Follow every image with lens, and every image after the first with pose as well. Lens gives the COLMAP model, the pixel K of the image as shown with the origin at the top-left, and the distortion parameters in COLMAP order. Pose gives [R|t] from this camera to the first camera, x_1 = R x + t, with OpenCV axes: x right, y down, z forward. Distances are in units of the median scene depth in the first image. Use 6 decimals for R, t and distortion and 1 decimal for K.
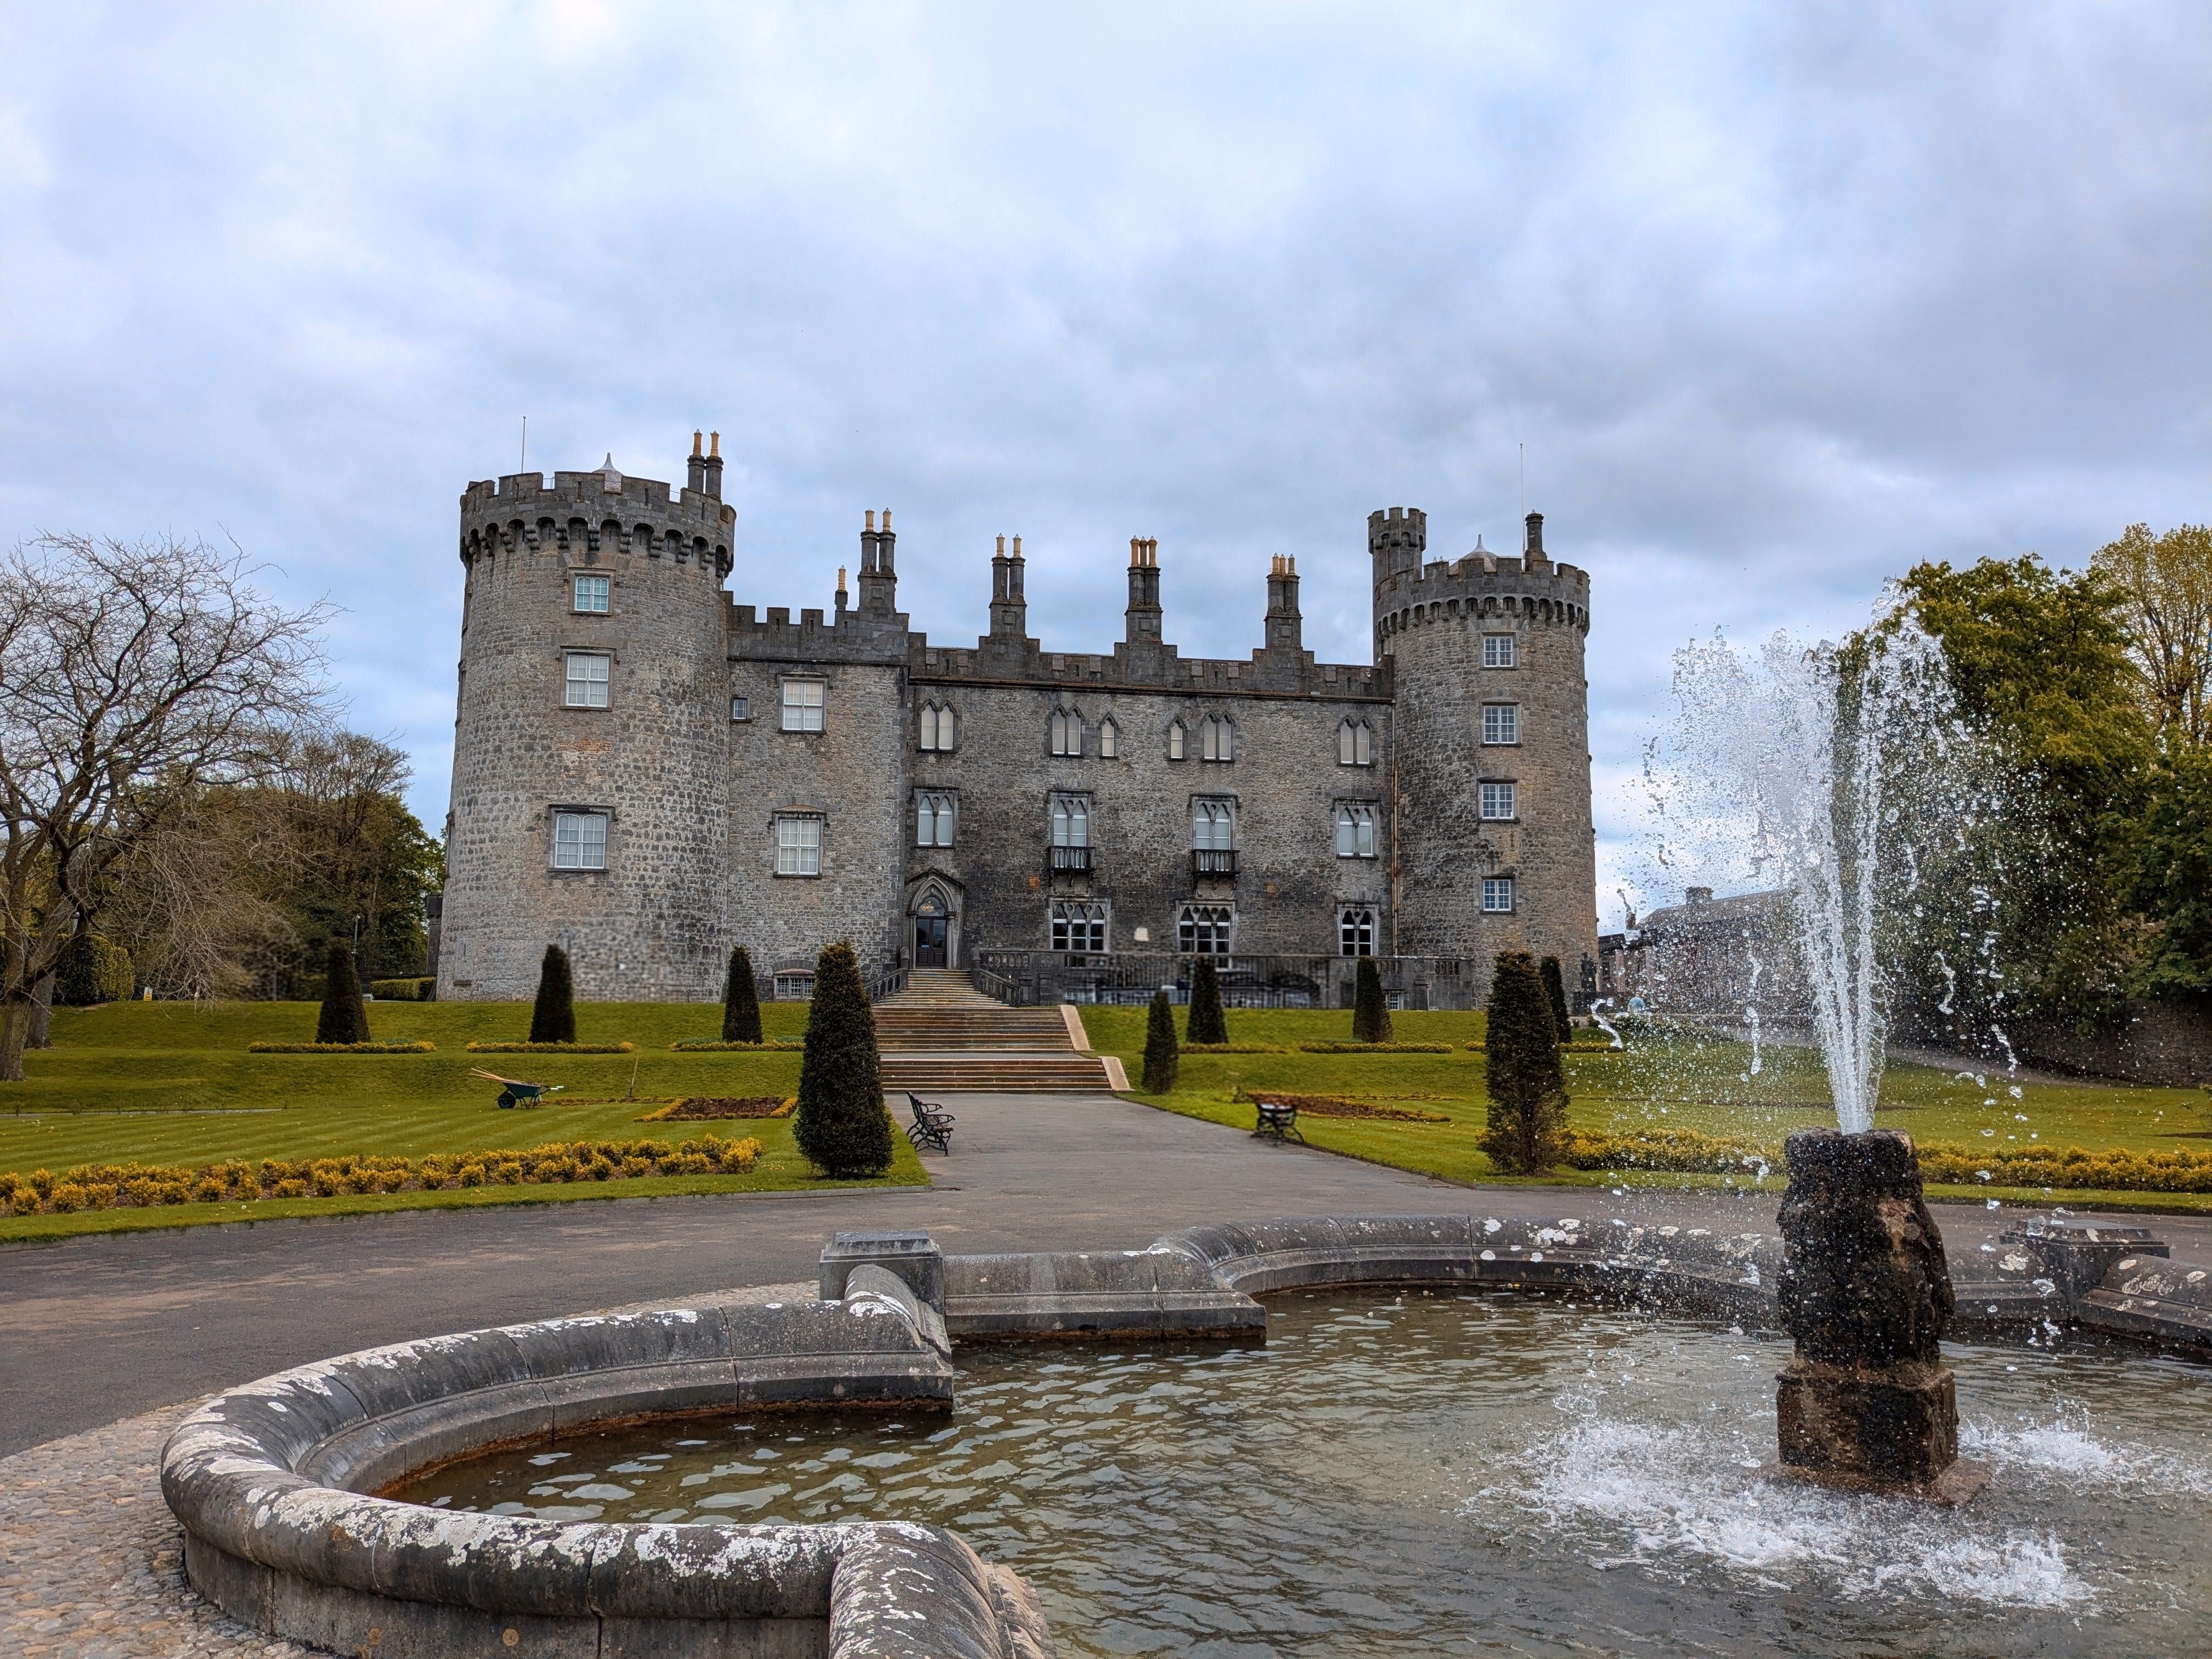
lens RADIAL K [[1740.2, 0, 1112.3], [0, 1740.2, 876.4], [0, 0, 1]] dist [0.044630, -0.059073]
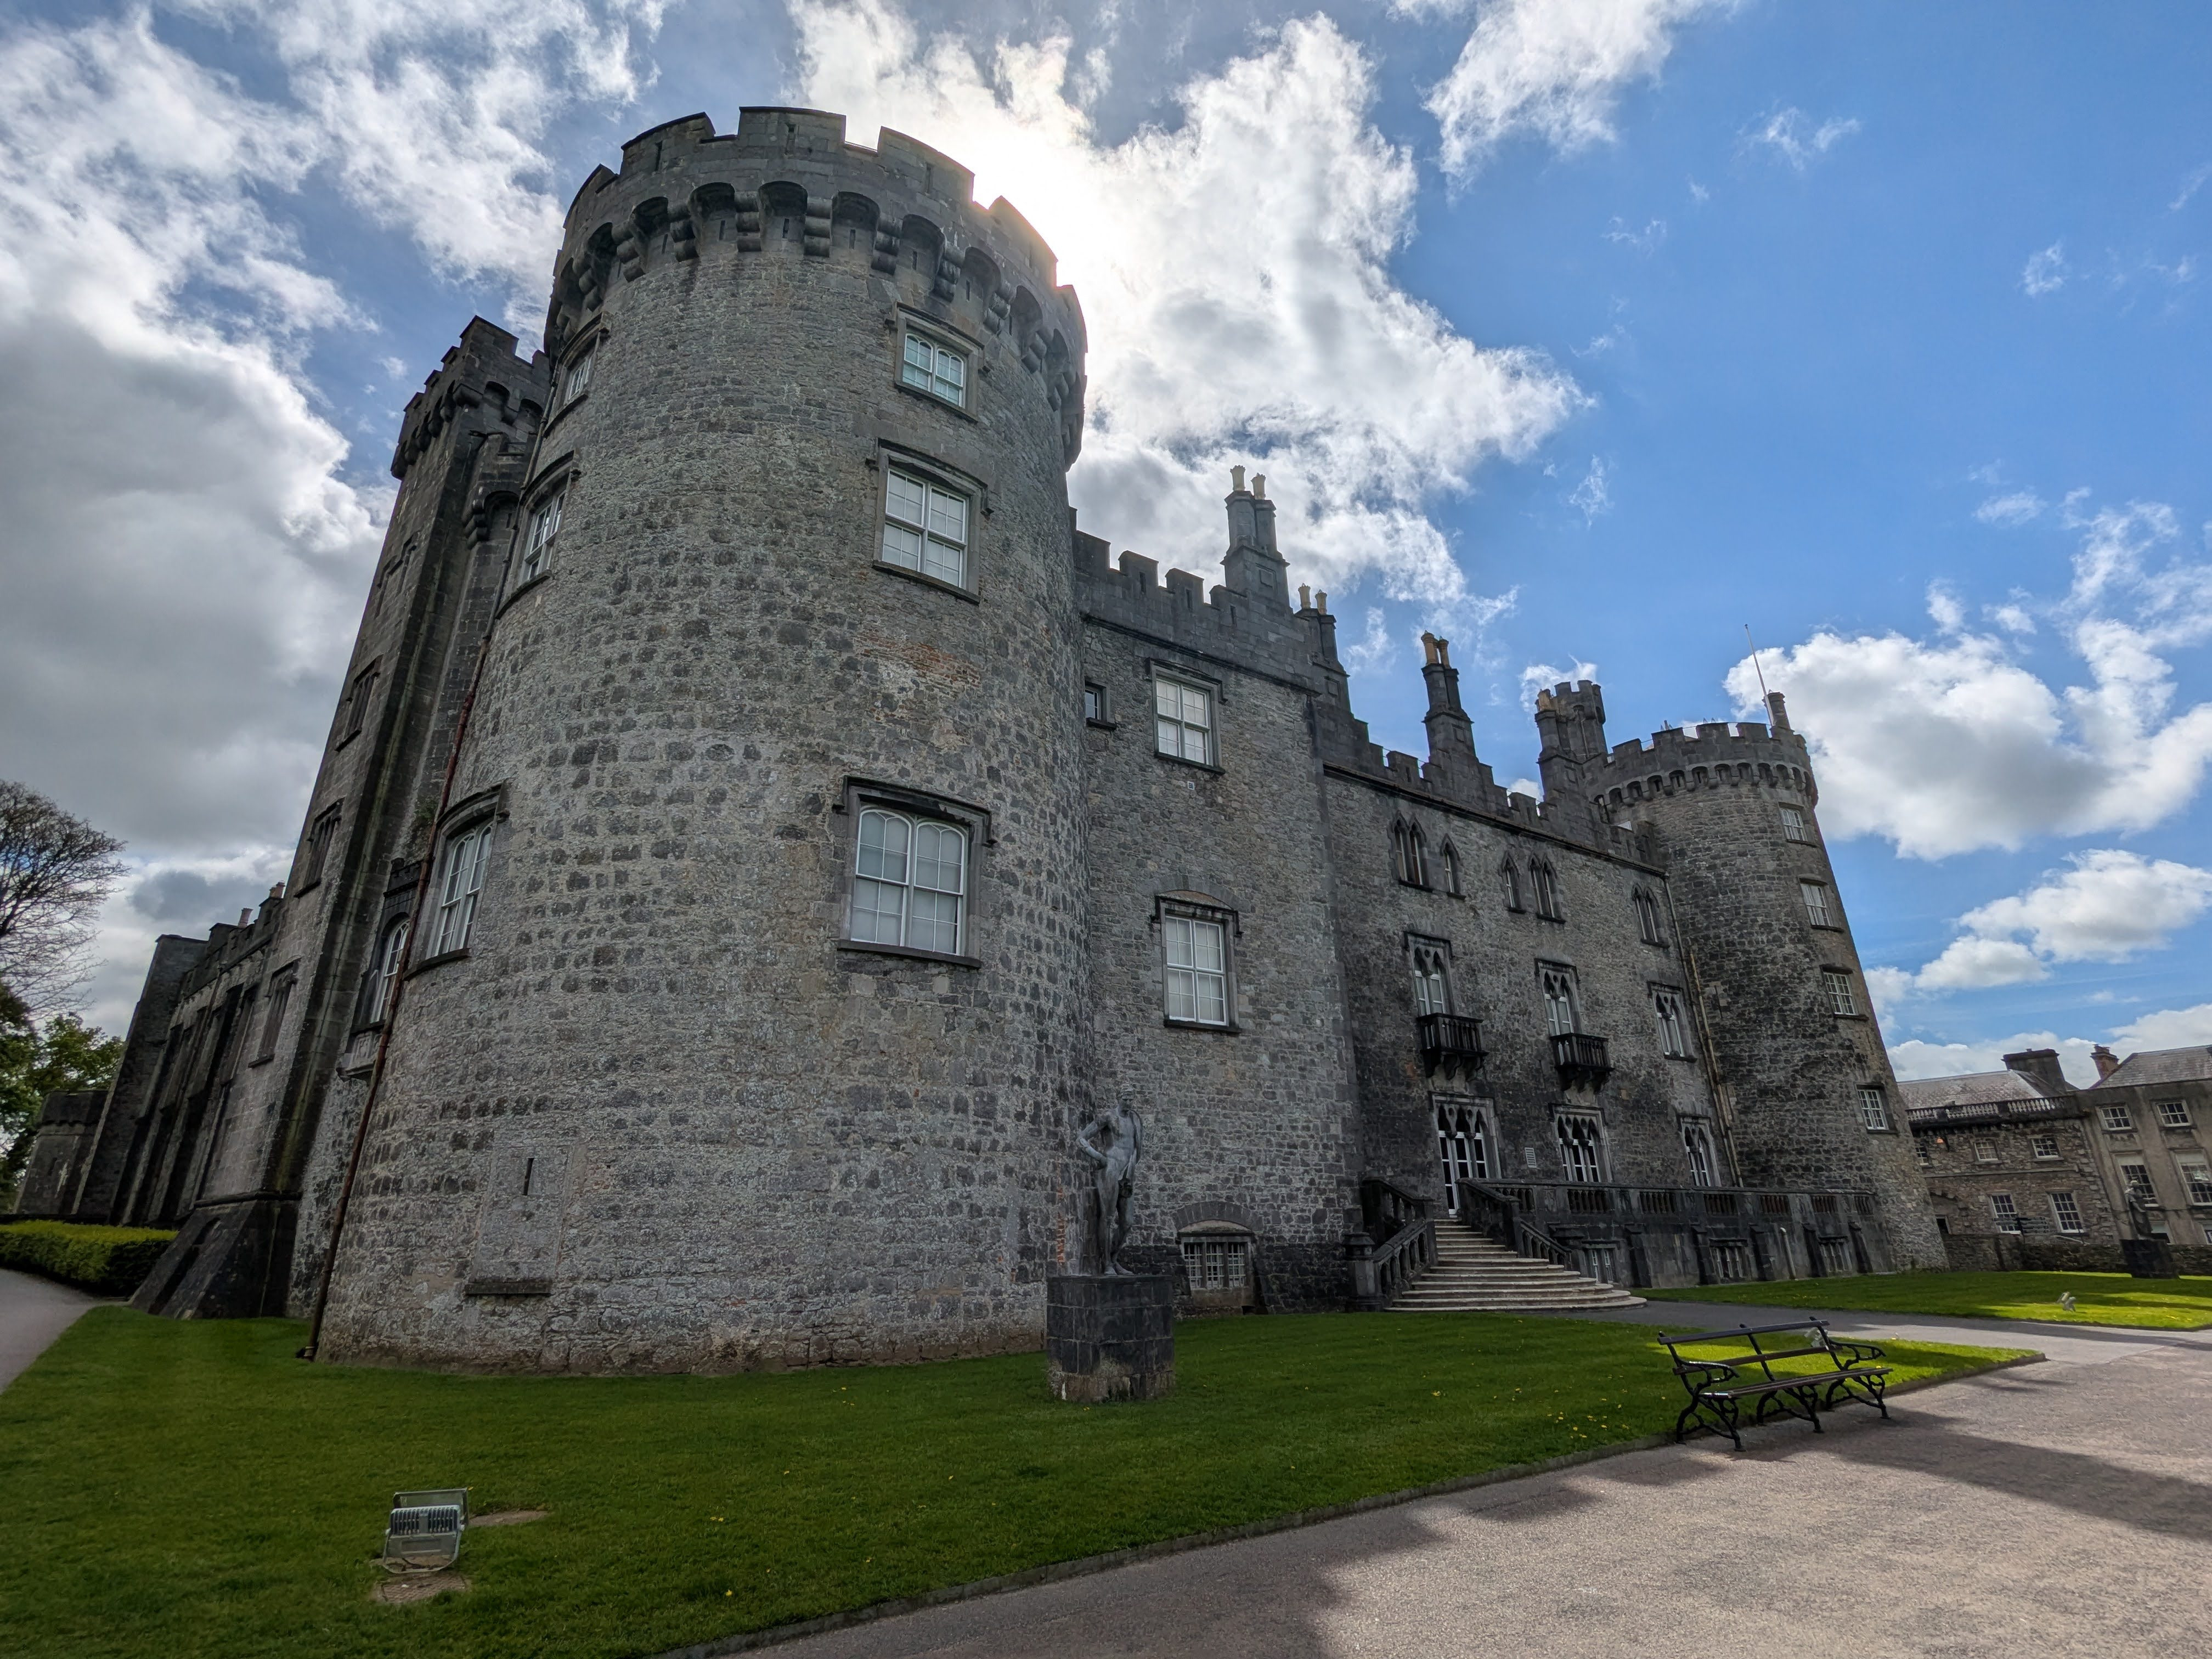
lens RADIAL K [[1100.8, 0, 1106.0], [0, 1100.8, 829.5], [0, 0, 1]] dist [-0.000078, -0.000599]
pose [[0.898518, 0.133814, 0.418042, -0.326718], [-0.018221, 0.962948, -0.269072, 0.029330], [-0.438559, 0.234148, 0.867664, 0.680115]]
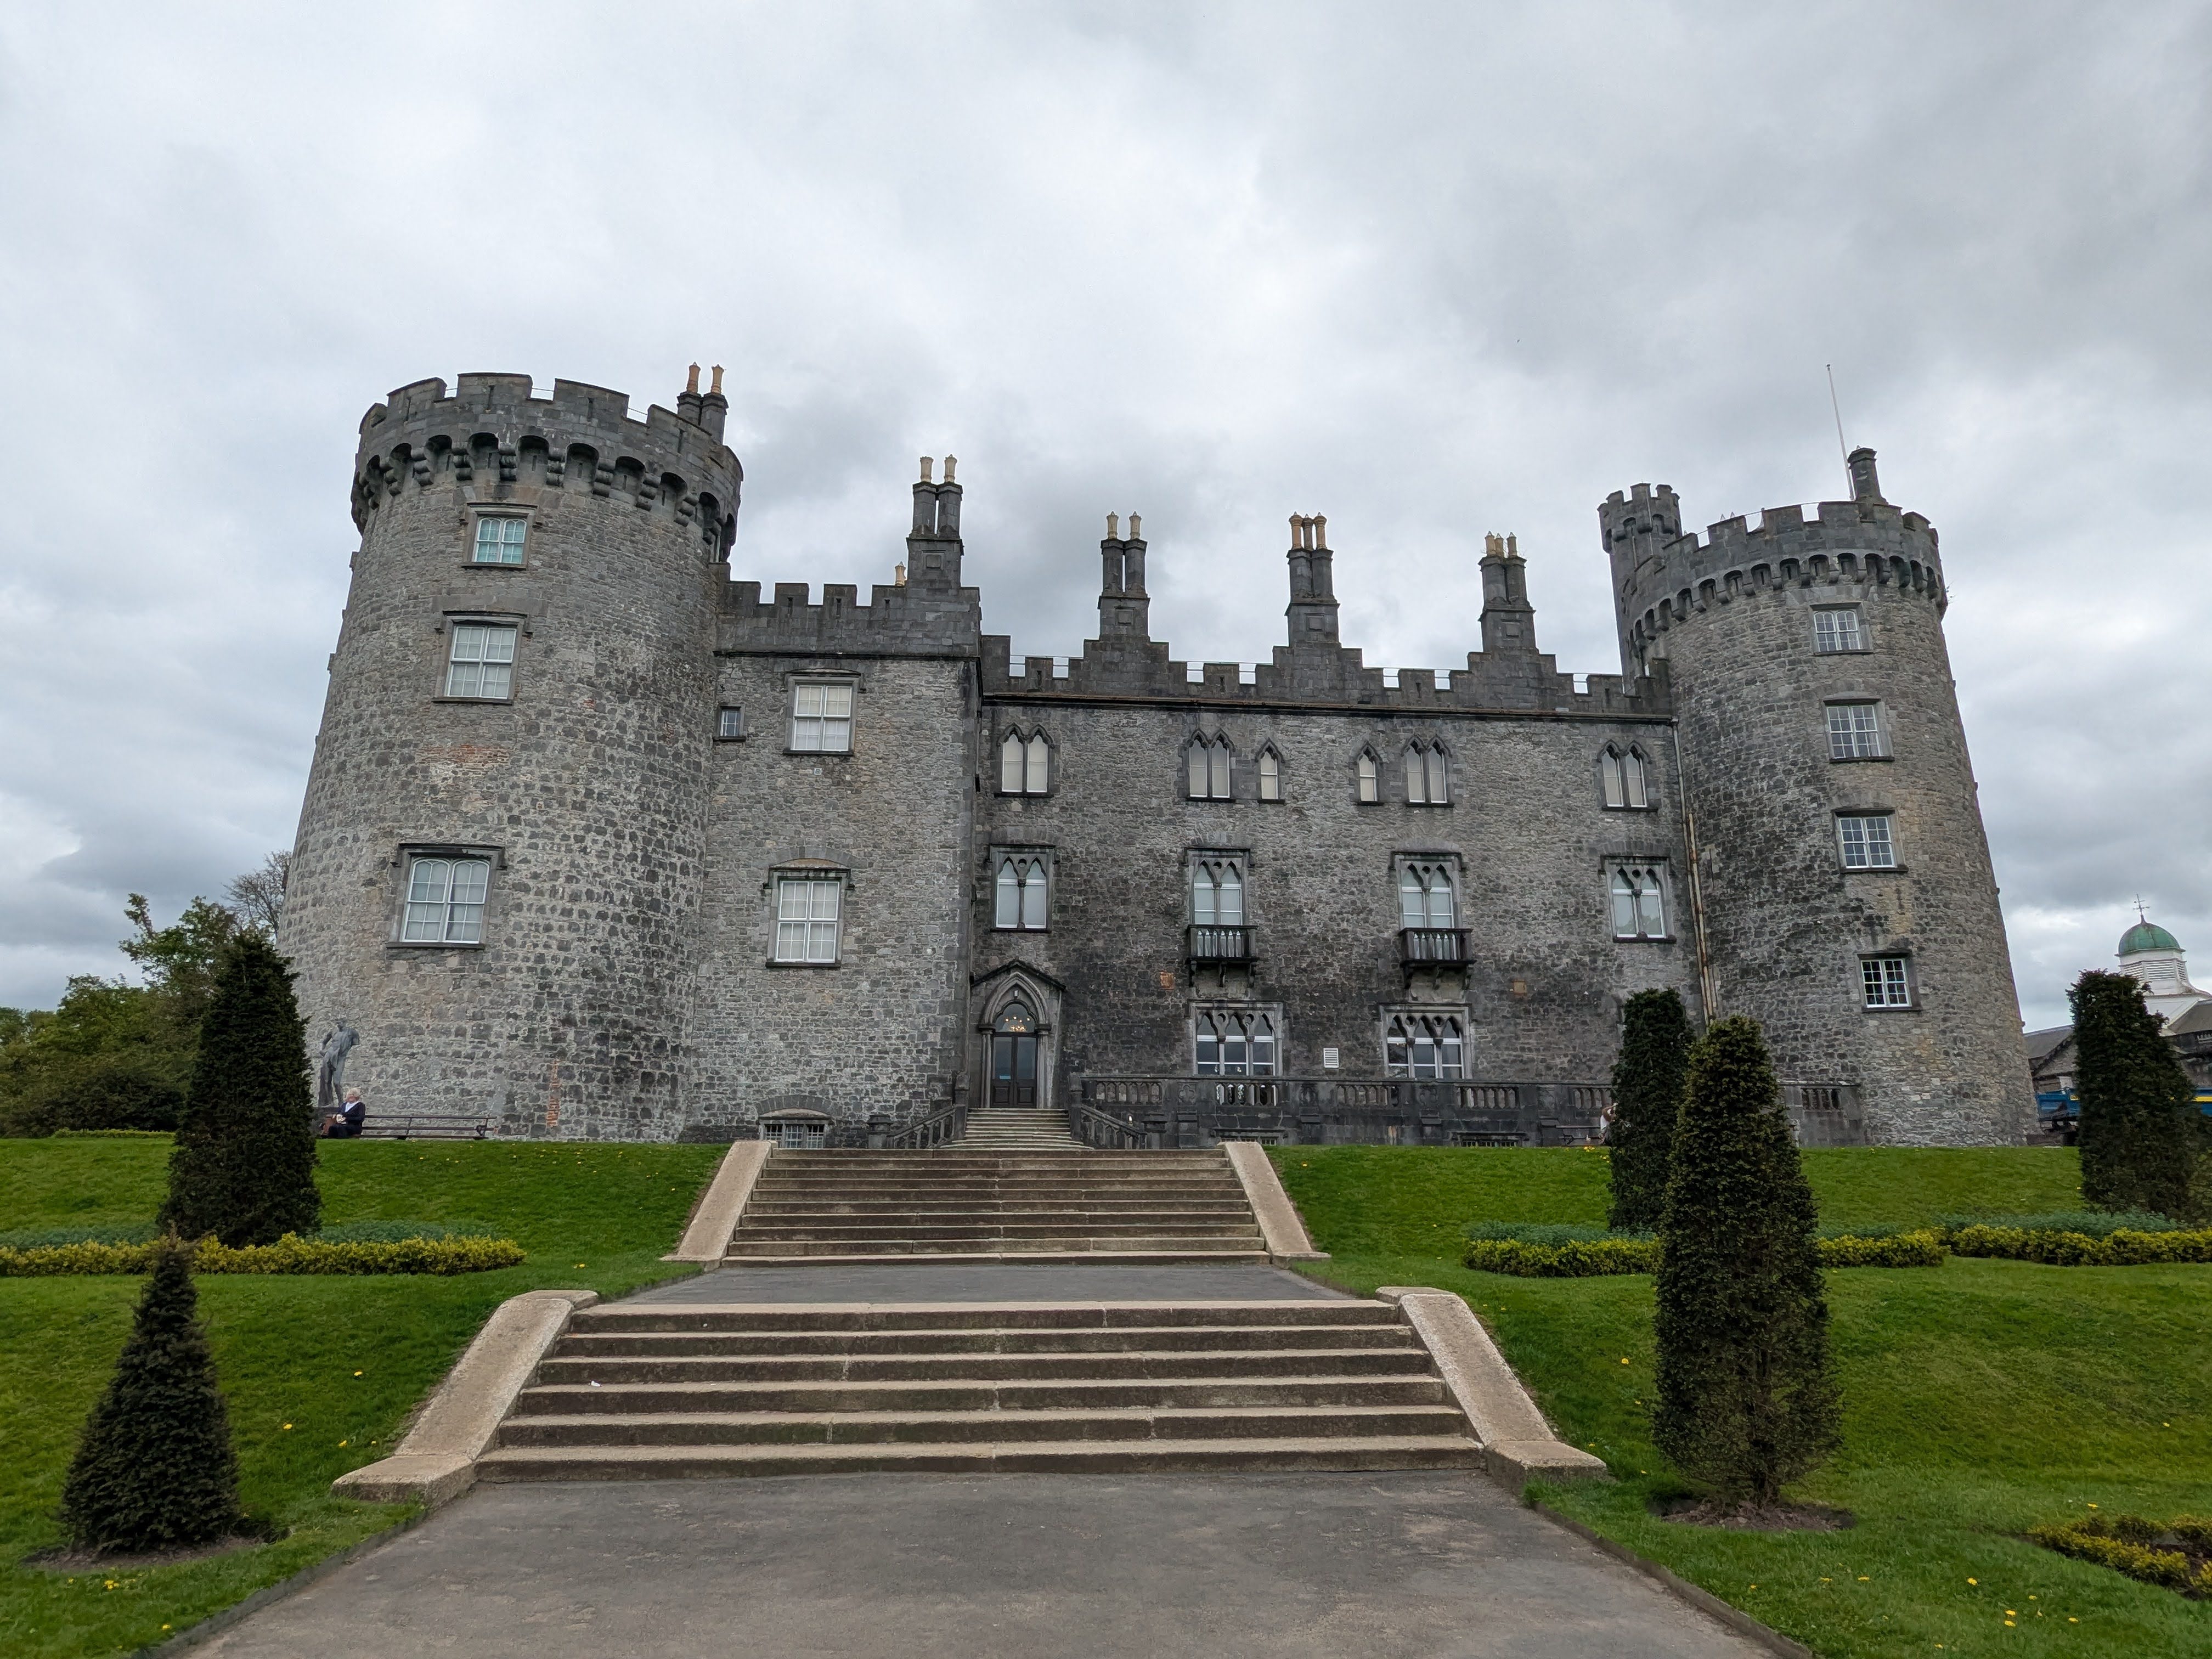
lens RADIAL K [[1392.8, 0, 1128.2], [0, 1392.8, 839.1], [0, 0, 1]] dist [0.024692, -0.068012]
pose [[0.996817, -0.028986, -0.074261, -0.018369], [0.015351, 0.983913, -0.177990, 0.045510], [0.078225, 0.176283, 0.981226, 0.461410]]
